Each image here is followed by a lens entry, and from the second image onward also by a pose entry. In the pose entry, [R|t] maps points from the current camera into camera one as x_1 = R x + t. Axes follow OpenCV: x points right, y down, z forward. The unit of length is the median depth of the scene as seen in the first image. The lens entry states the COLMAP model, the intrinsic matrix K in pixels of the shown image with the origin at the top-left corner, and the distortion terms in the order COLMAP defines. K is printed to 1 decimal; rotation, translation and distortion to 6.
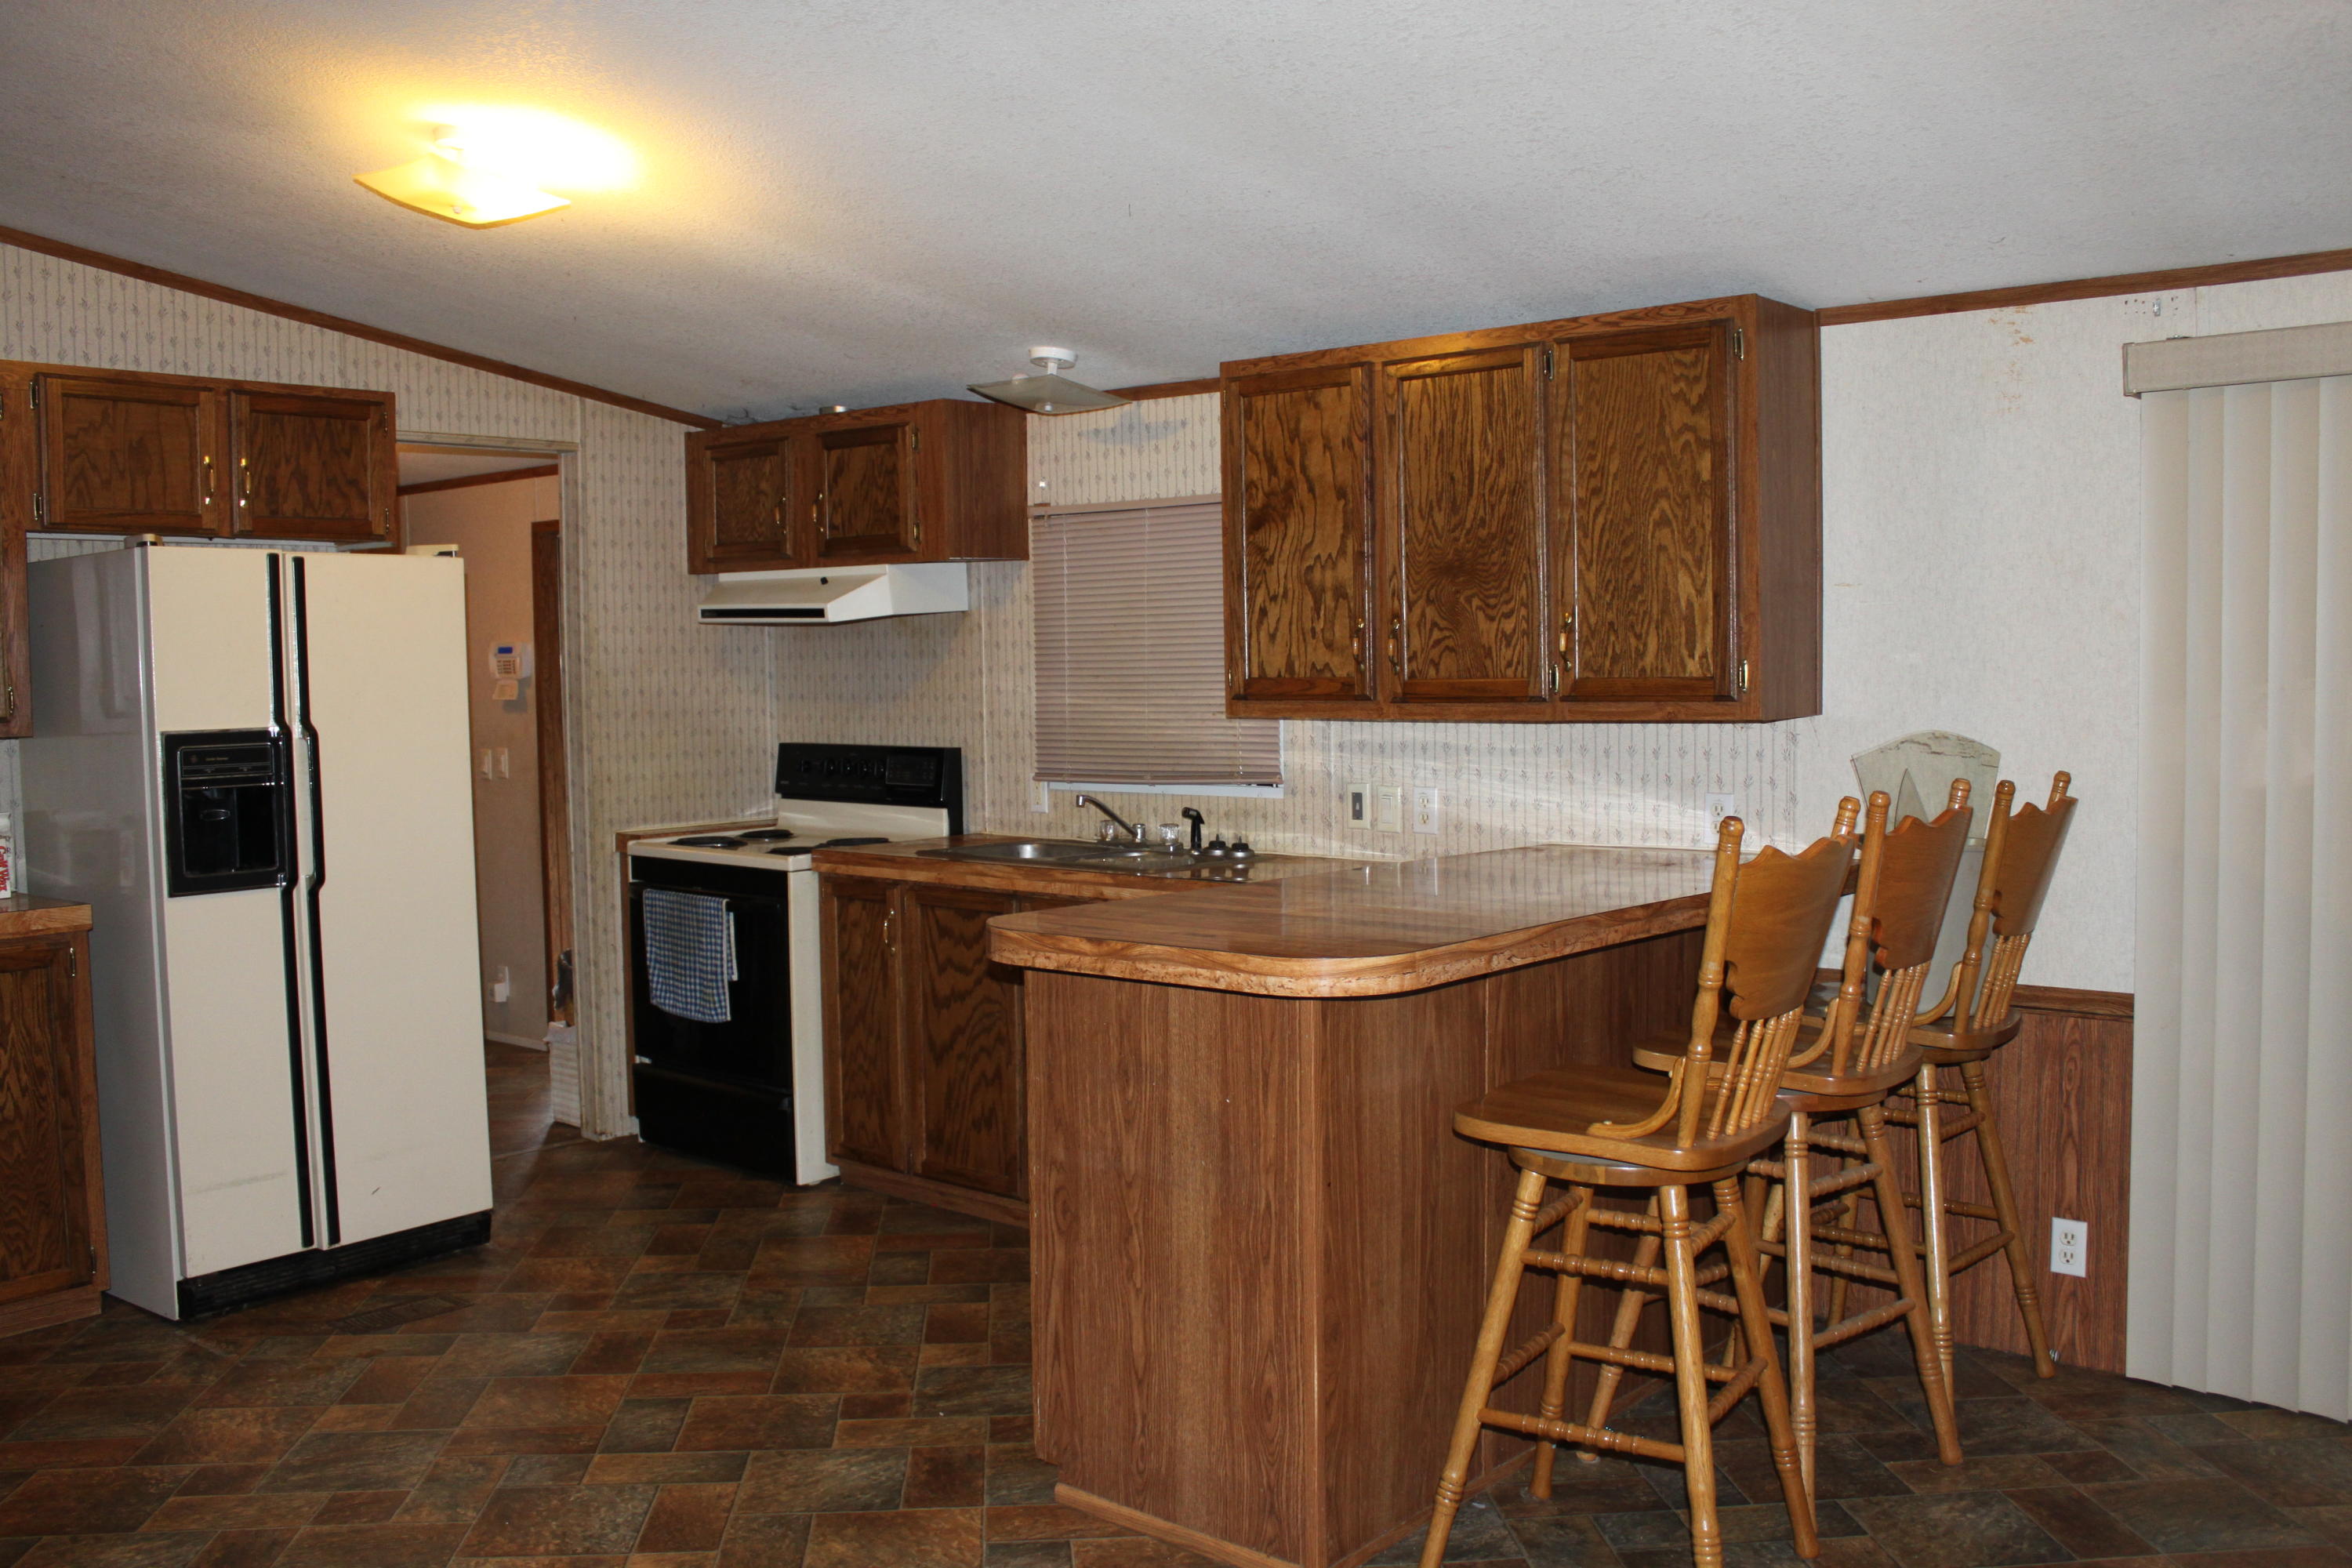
lens RADIAL K [[2043.6, 0, 1187.5], [0, 2043.6, 791.2], [0, 0, 1]] dist [-0.133201, 0.093227]
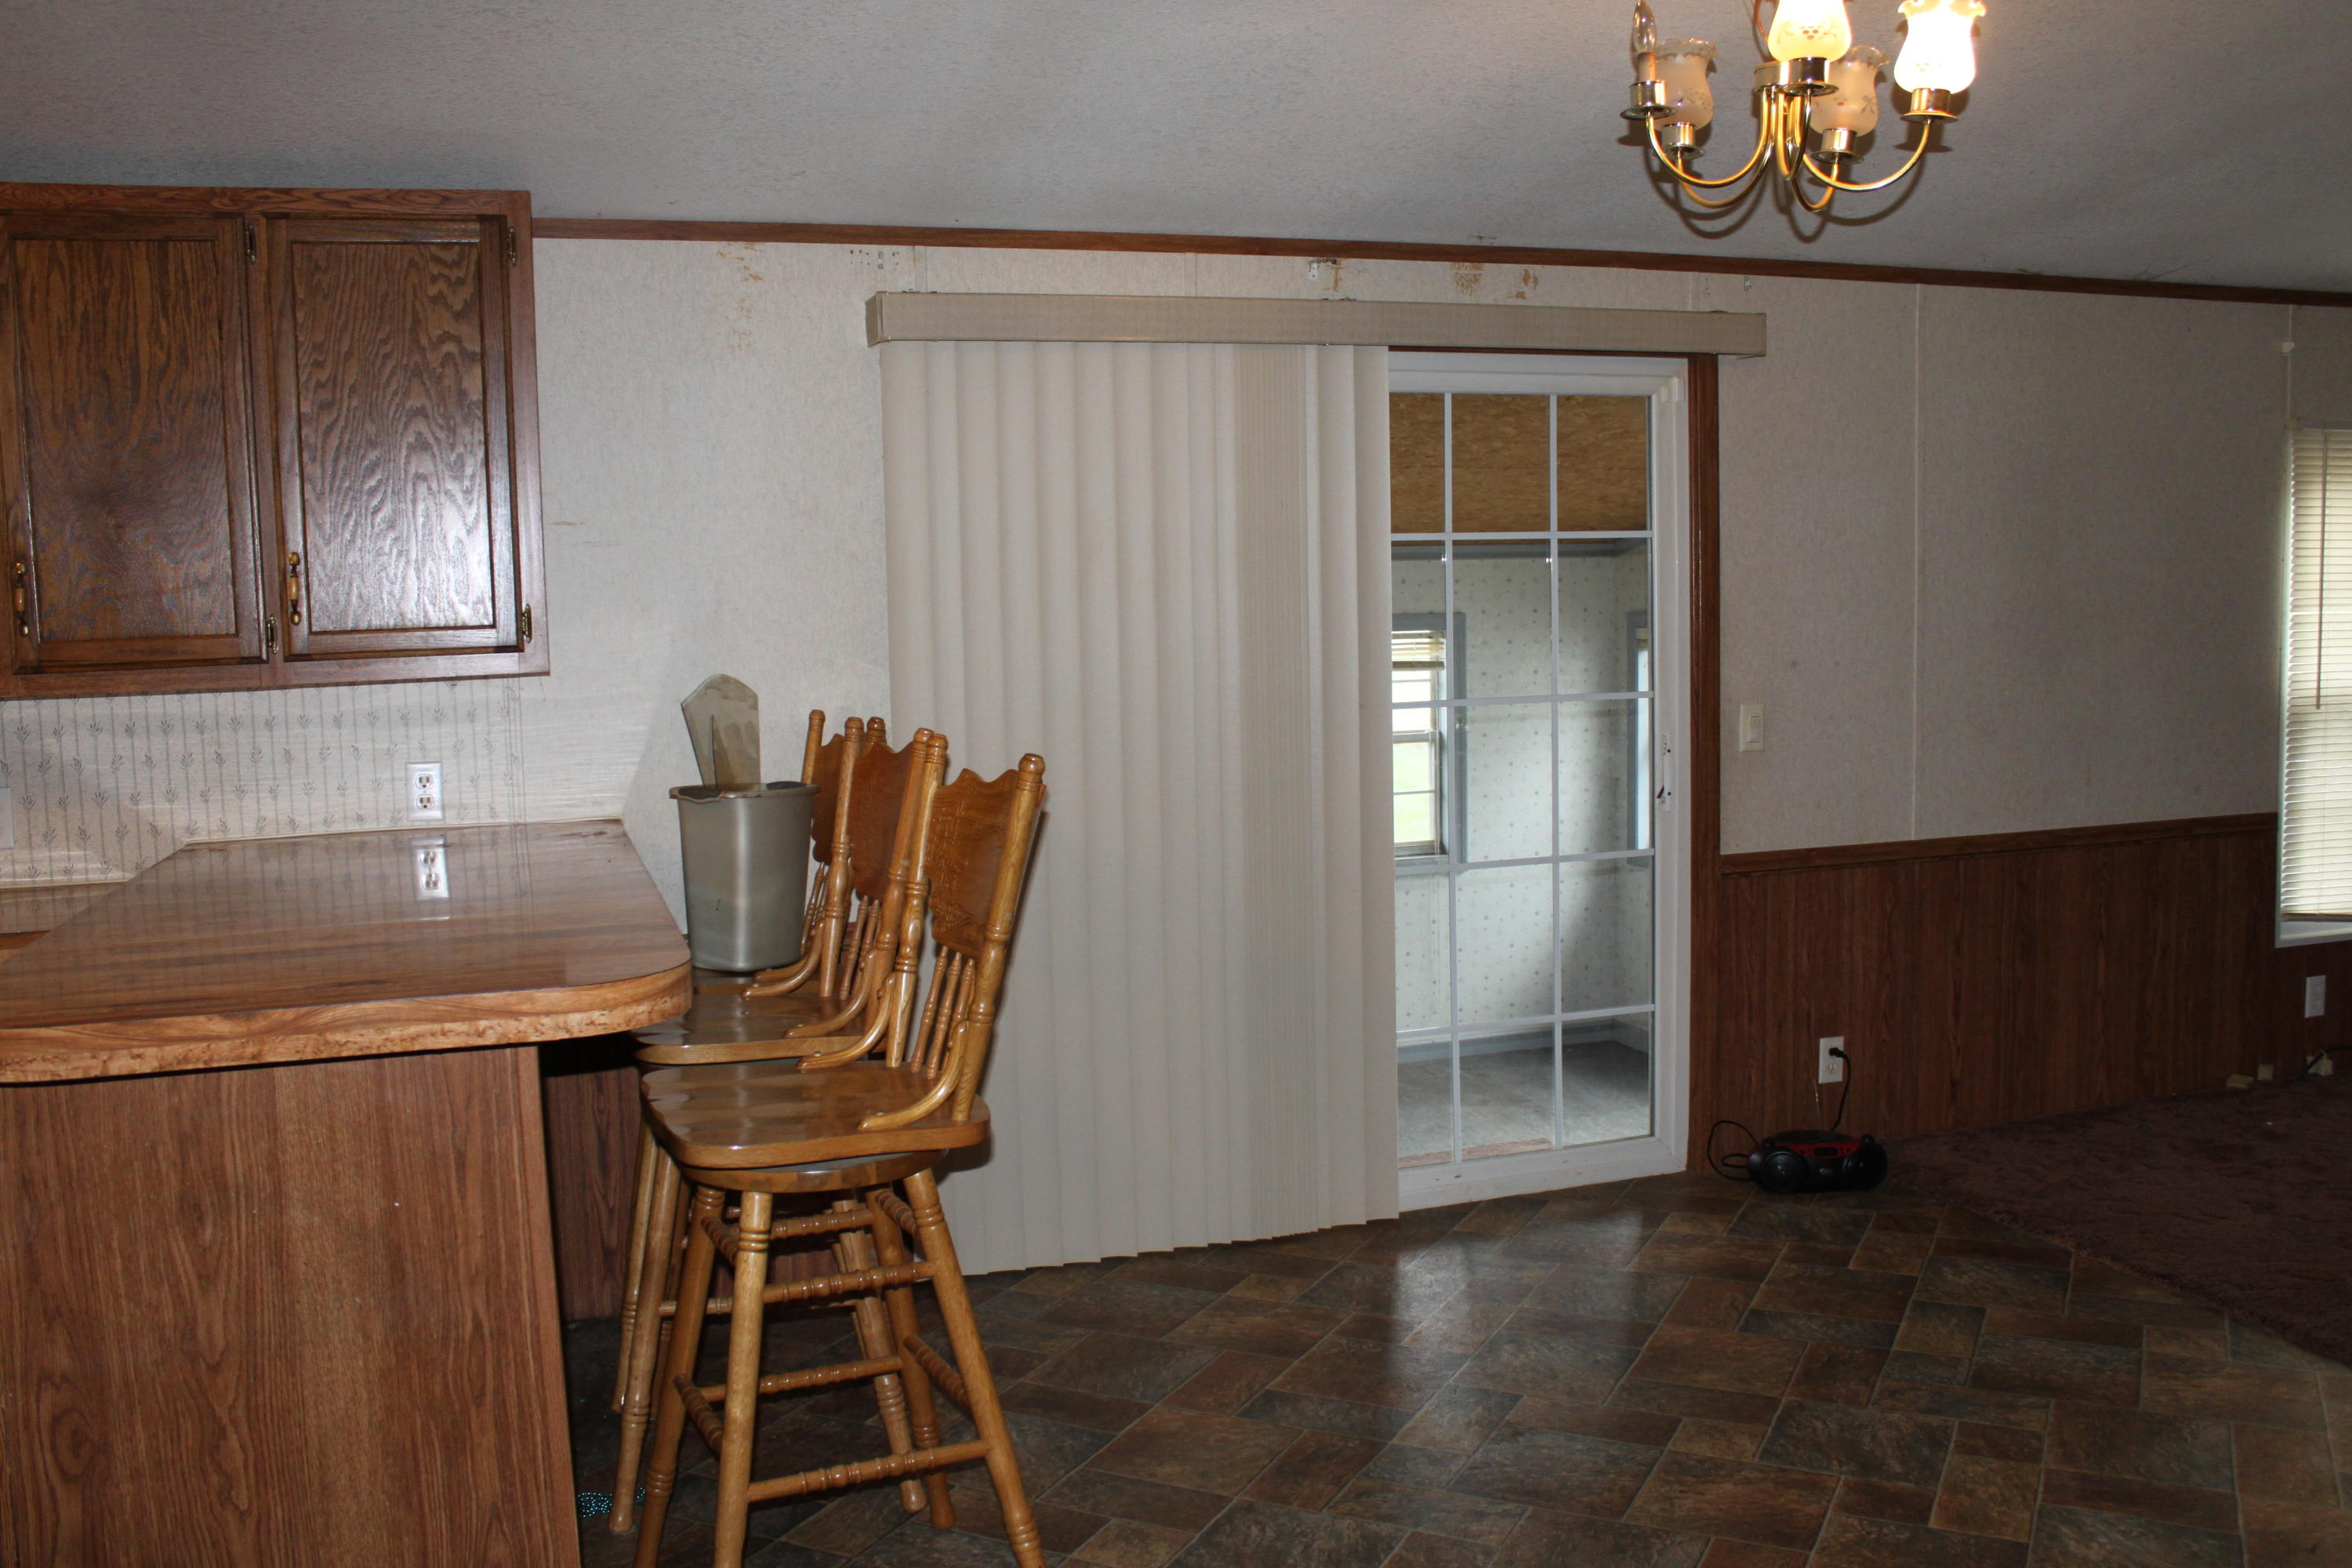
lens RADIAL K [[2043.6, 0, 1192.5], [0, 2043.6, 780.5], [0, 0, 1]] dist [-0.133201, 0.093227]
pose [[0.516236, -0.077887, 0.852897, -0.411556], [0.072073, 0.996274, 0.047357, -0.011481], [-0.853408, 0.037023, 0.519927, 0.366456]]
